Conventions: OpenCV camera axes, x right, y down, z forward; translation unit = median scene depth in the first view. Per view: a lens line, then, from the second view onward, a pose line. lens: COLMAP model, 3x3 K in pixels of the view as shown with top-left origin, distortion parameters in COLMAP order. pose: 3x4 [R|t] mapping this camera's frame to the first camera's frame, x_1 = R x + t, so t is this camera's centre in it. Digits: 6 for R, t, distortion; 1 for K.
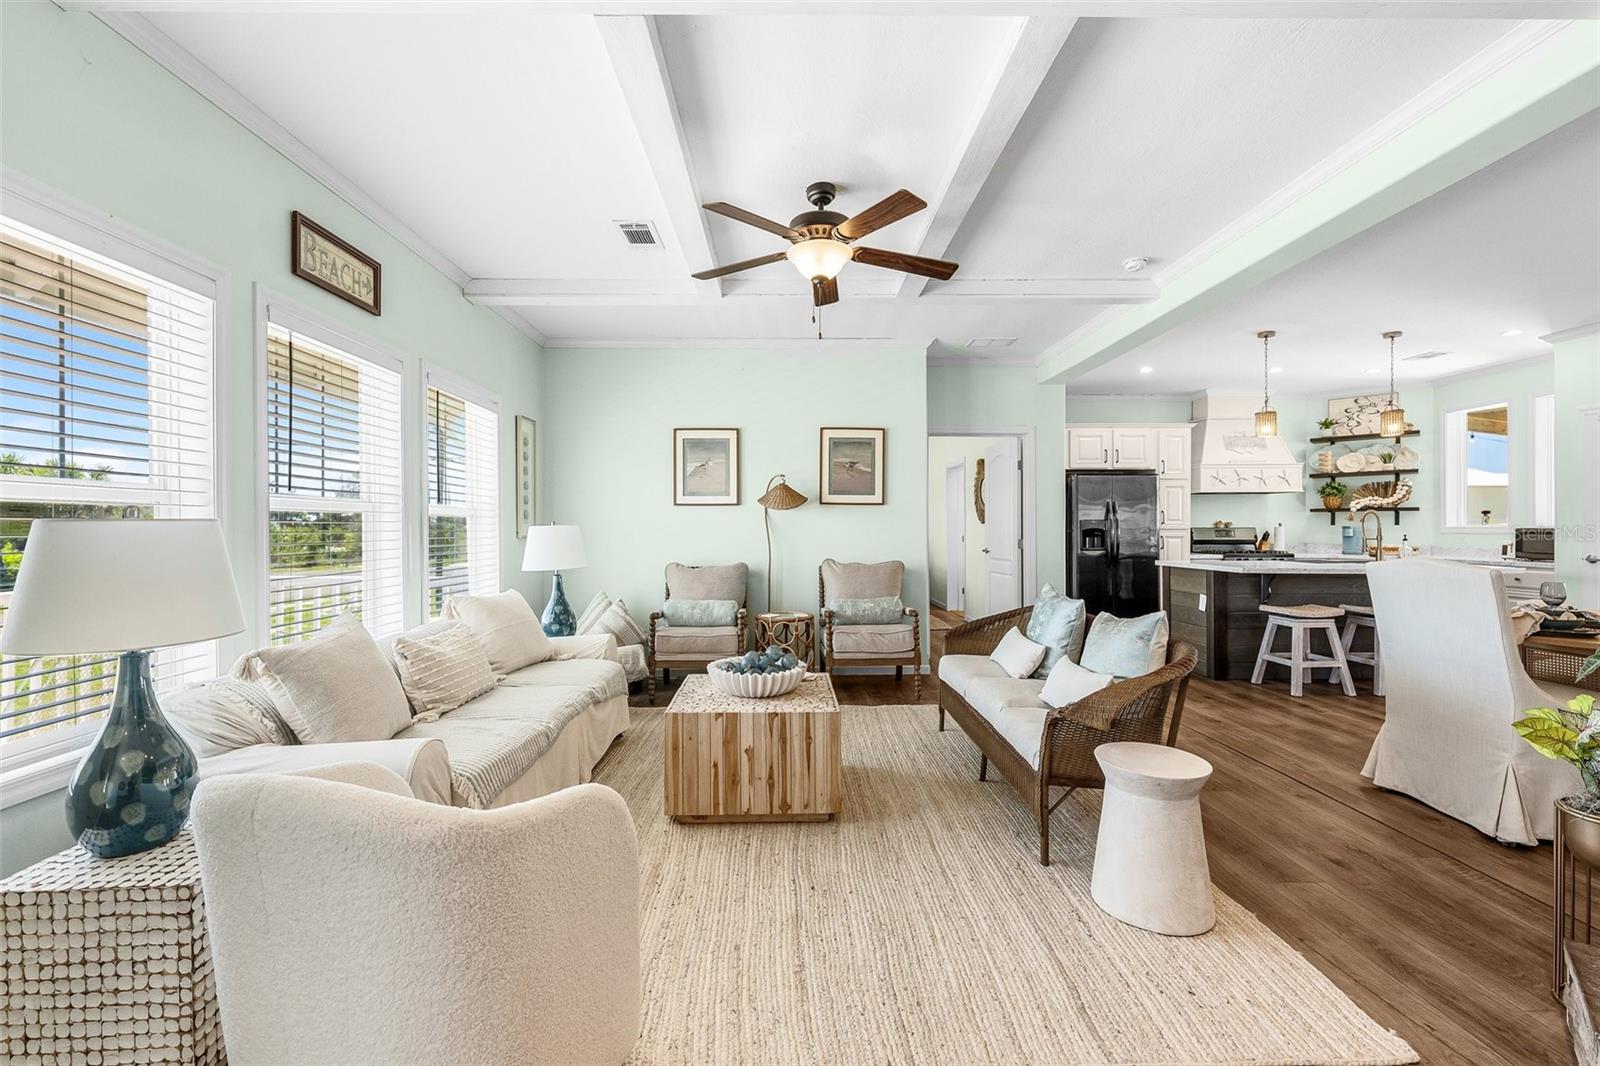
lens RADIAL K [[663.8, 0, 796.6], [0, 663.8, 530.1], [0, 0, 1]] dist [0.000871, -0.000897]
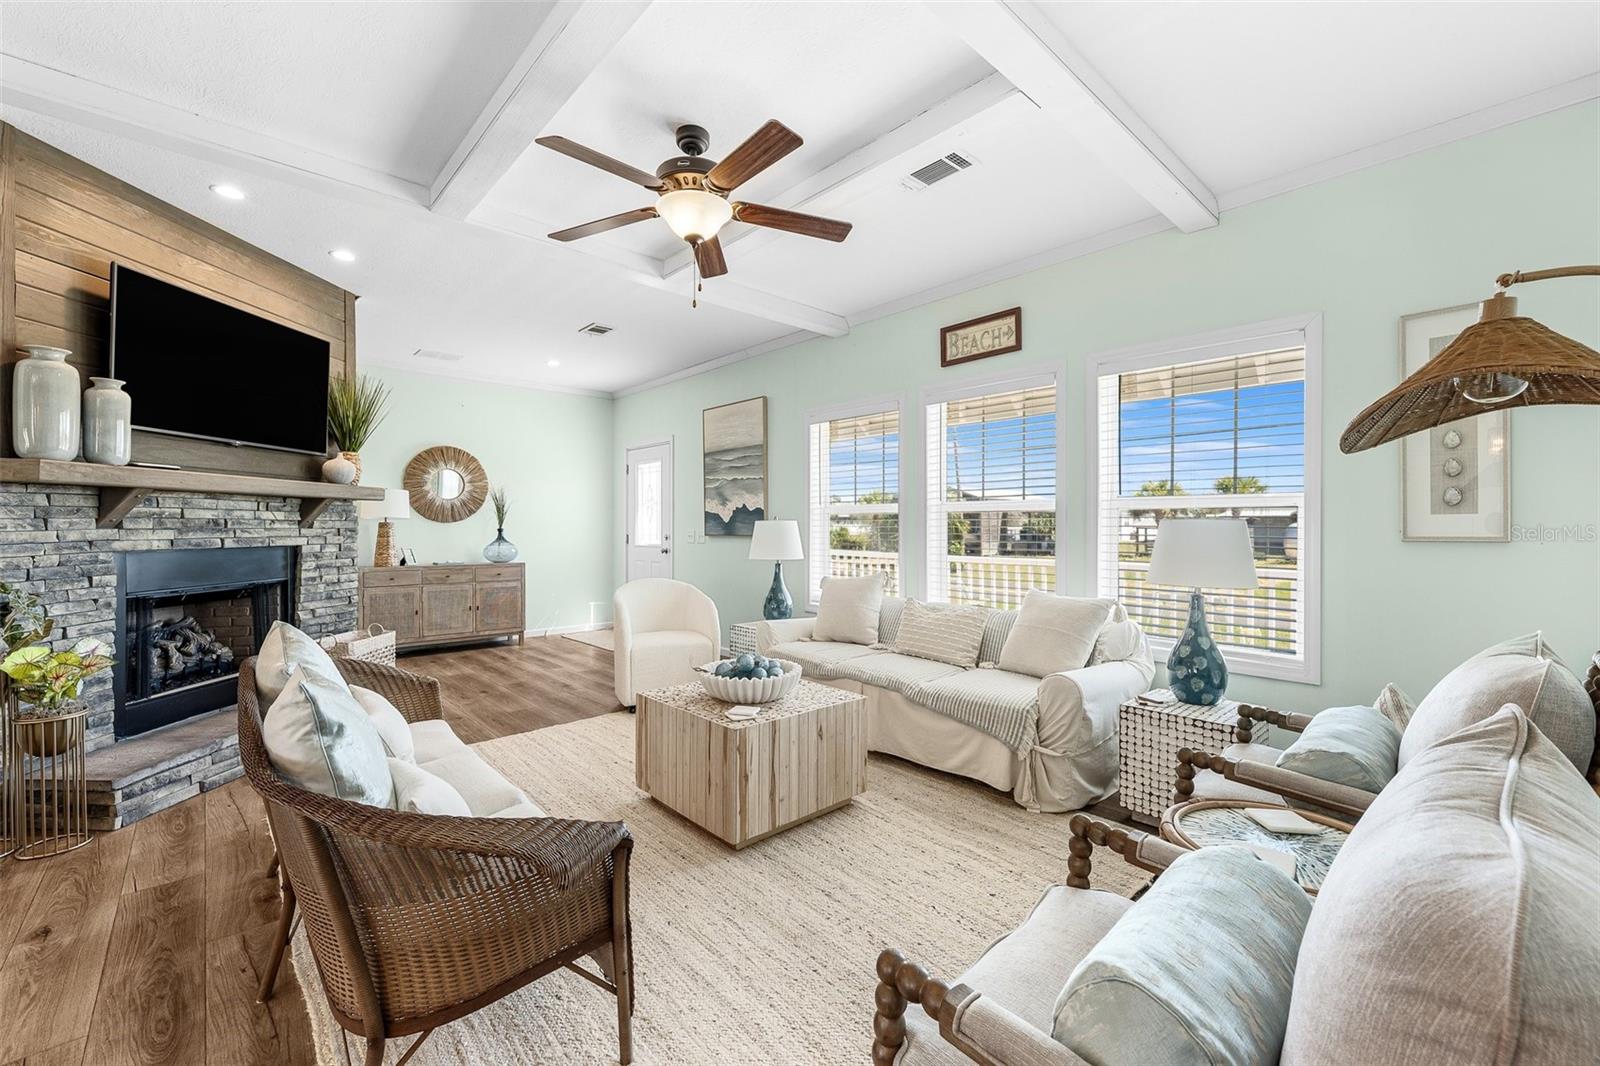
lens RADIAL K [[654.6, 0, 798.3], [0, 654.6, 529.1], [0, 0, 1]] dist [-0.001830, -0.000369]
pose [[-0.750636, 0.007810, -0.660669, 0.303690], [0.001199, 0.999945, 0.010457, -0.002750], [0.660714, 0.007057, -0.750604, 1.043728]]
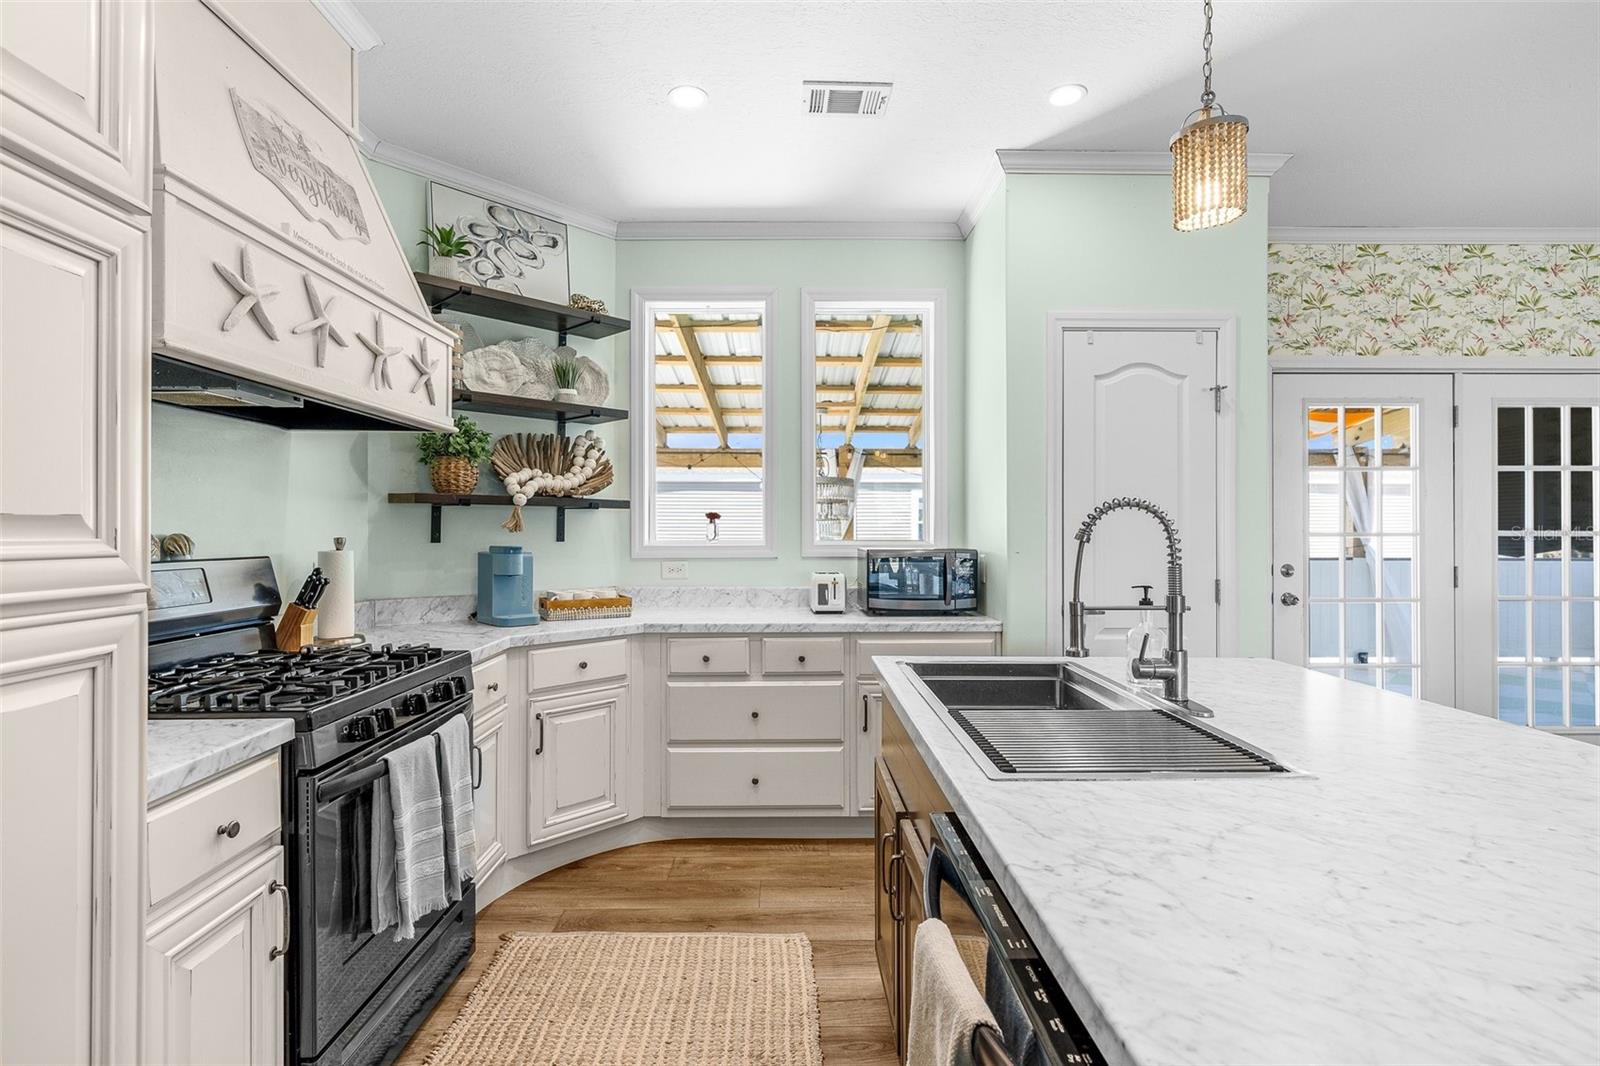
lens RADIAL K [[749.6, 0, 798.8], [0, 749.6, 529.2], [0, 0, 1]] dist [0.001609, 0.000239]
pose [[0.000884, 0.003888, 0.999992, 0.626659], [0.004806, 0.999981, -0.003892, -0.018343], [-0.999988, 0.004810, 0.000866, 1.233229]]
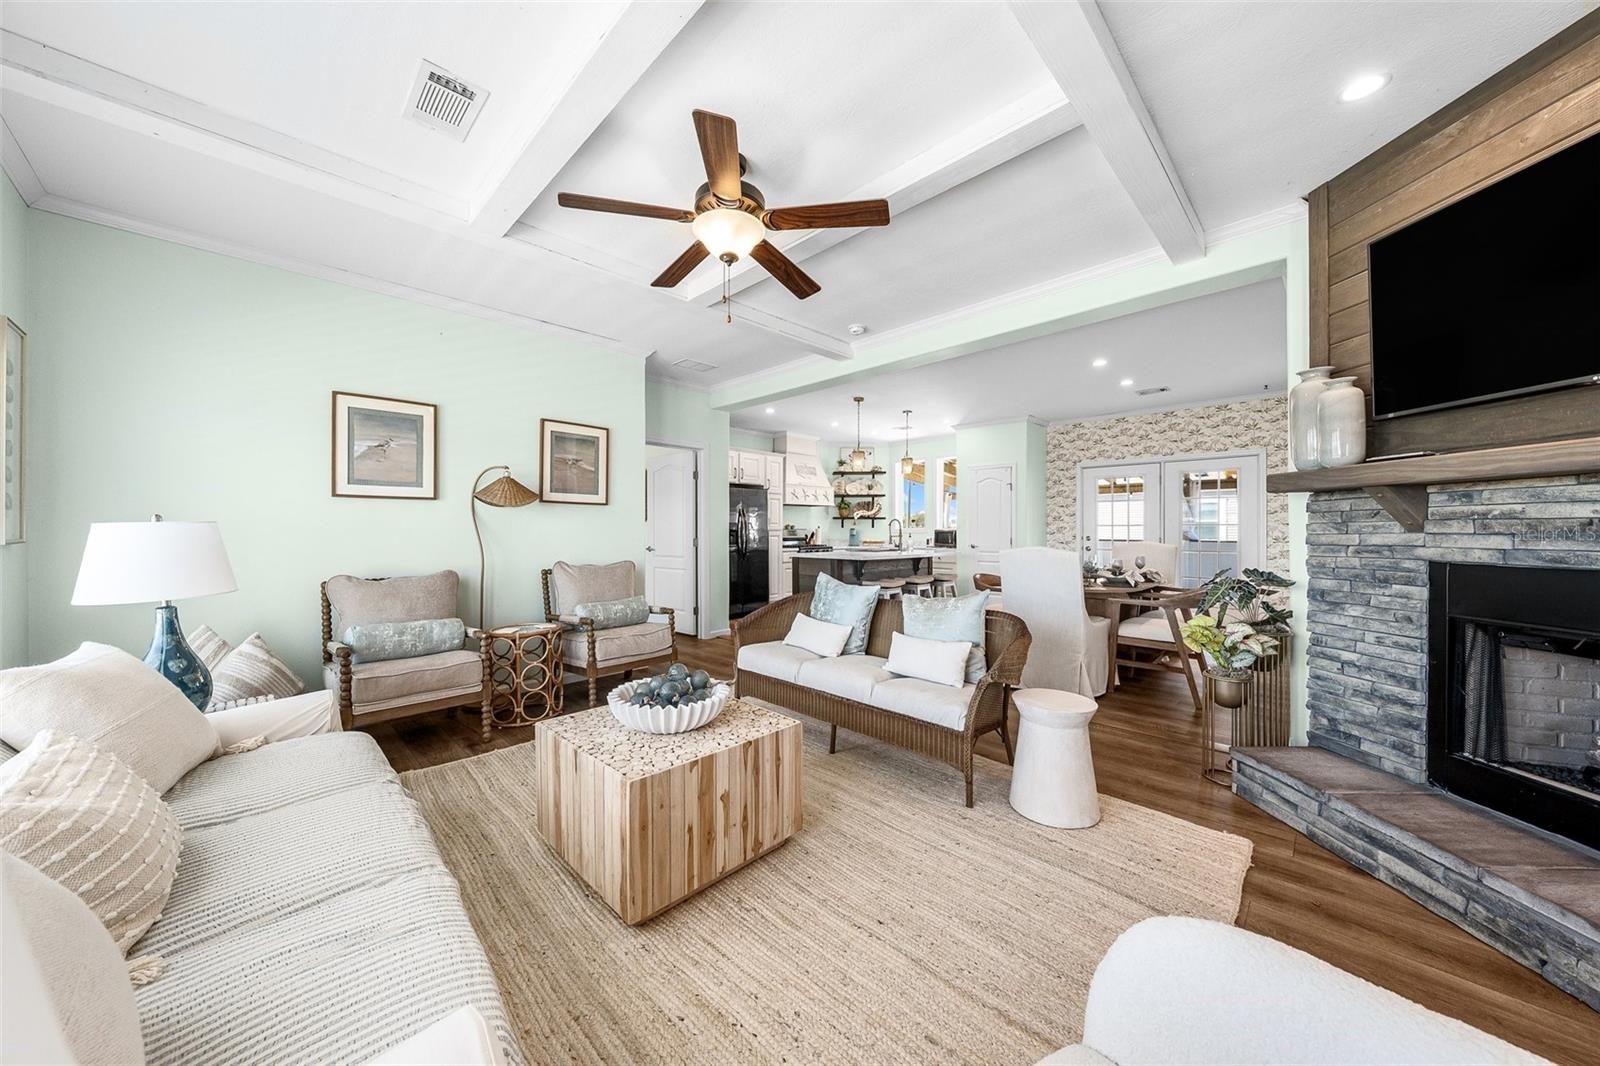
lens RADIAL K [[543.9, 0, 796.1], [0, 543.9, 527.8], [0, 0, 1]] dist [-0.002439, -0.000112]
pose [[0.717478, 0.004482, 0.696566, -0.253377], [-0.000240, 0.999981, -0.006187, 0.001094], [-0.696581, 0.004271, 0.717466, 0.236848]]
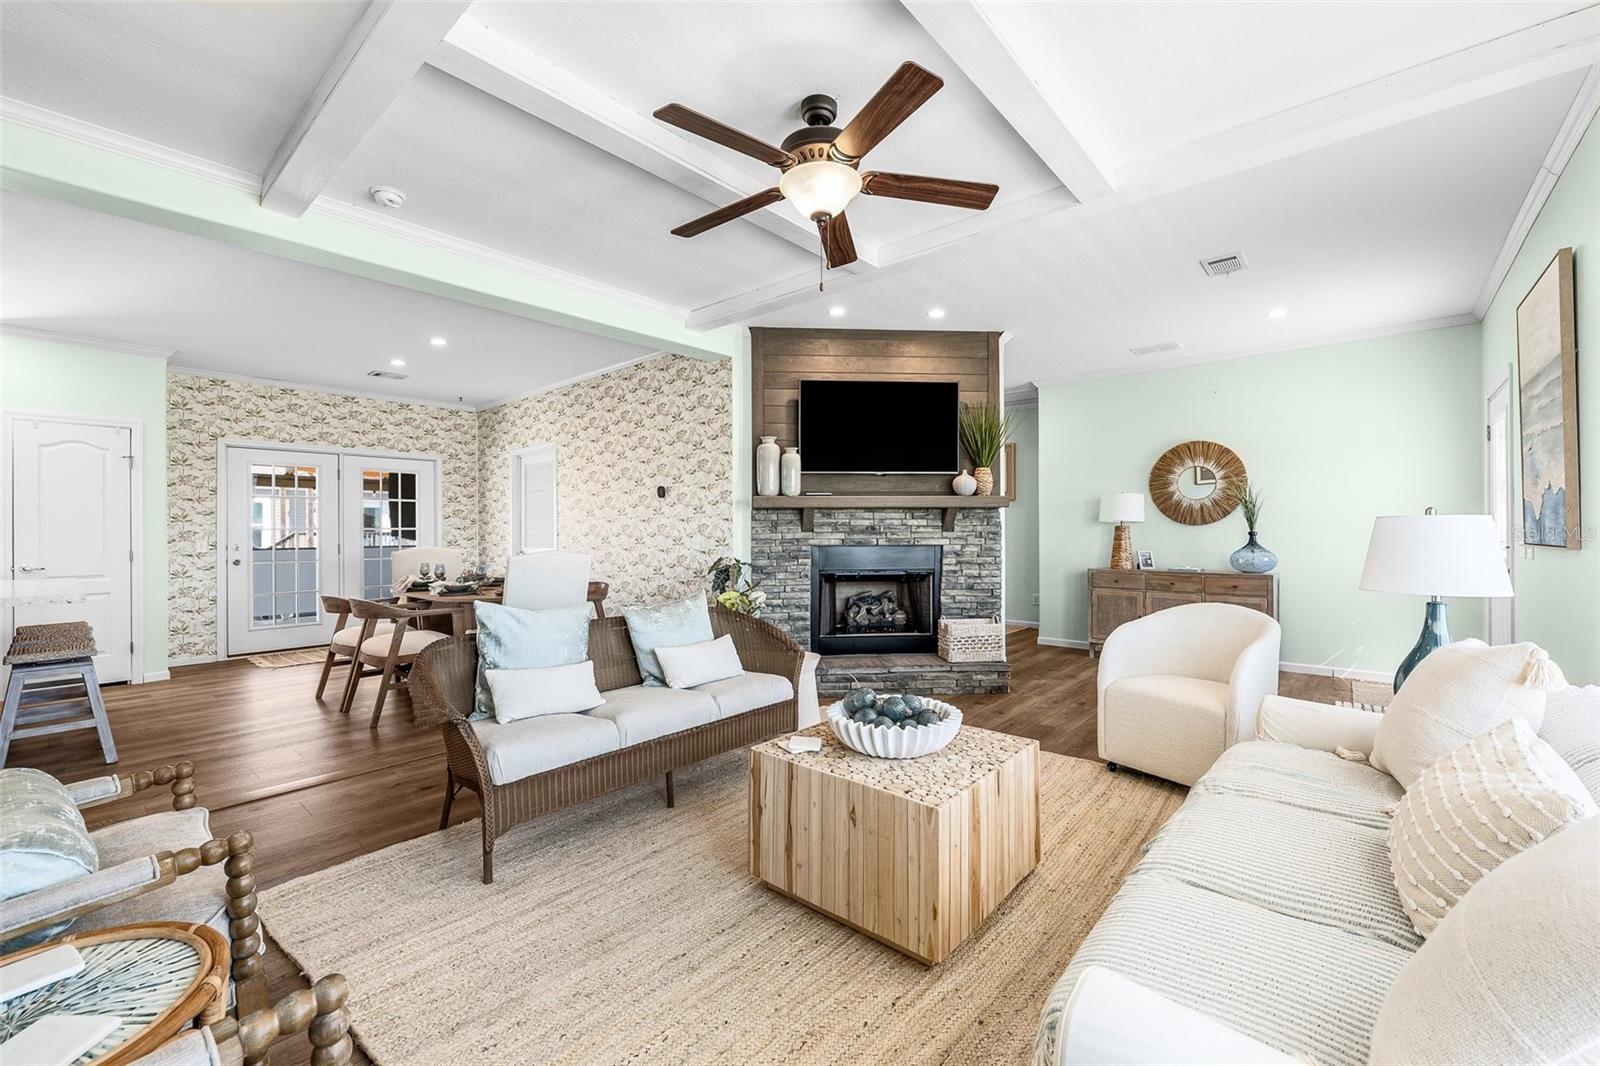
lens RADIAL K [[654.6, 0, 794.6], [0, 654.6, 528.7], [0, 0, 1]] dist [-0.001830, -0.000369]
pose [[-0.742285, 0.010463, 0.670003, -0.280876], [0.010345, 0.999938, -0.004155, 0.000922], [-0.670005, 0.003847, -0.742347, 0.966540]]
